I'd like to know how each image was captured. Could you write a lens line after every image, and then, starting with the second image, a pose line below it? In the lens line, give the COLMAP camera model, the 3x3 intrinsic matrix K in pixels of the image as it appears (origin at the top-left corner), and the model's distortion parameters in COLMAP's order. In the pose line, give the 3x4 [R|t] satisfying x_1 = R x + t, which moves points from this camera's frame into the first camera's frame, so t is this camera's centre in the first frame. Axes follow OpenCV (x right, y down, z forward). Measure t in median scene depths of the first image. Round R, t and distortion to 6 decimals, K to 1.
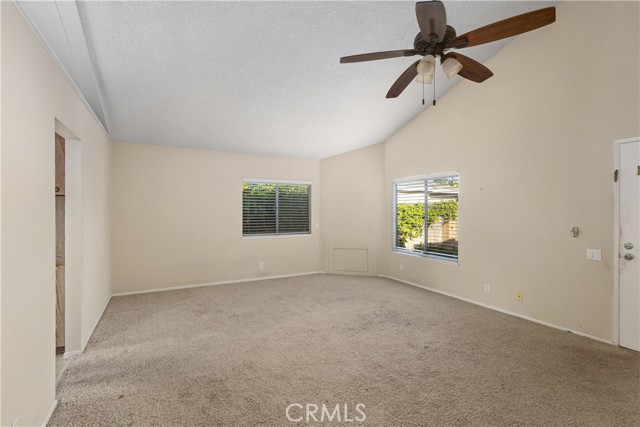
lens RADIAL K [[293.8, 0, 320.0], [0, 293.8, 212.4], [0, 0, 1]] dist [-0.000444, 0.000141]
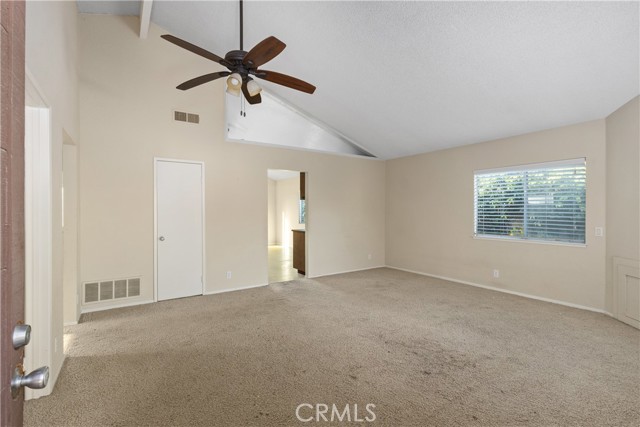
lens RADIAL K [[293.8, 0, 319.1], [0, 293.8, 212.2], [0, 0, 1]] dist [-0.000444, 0.000141]
pose [[0.094777, 0.005101, -0.995485, 0.724915], [-0.004952, 0.999977, 0.004653, 0.009675], [0.995486, 0.004489, 0.094800, 0.533315]]
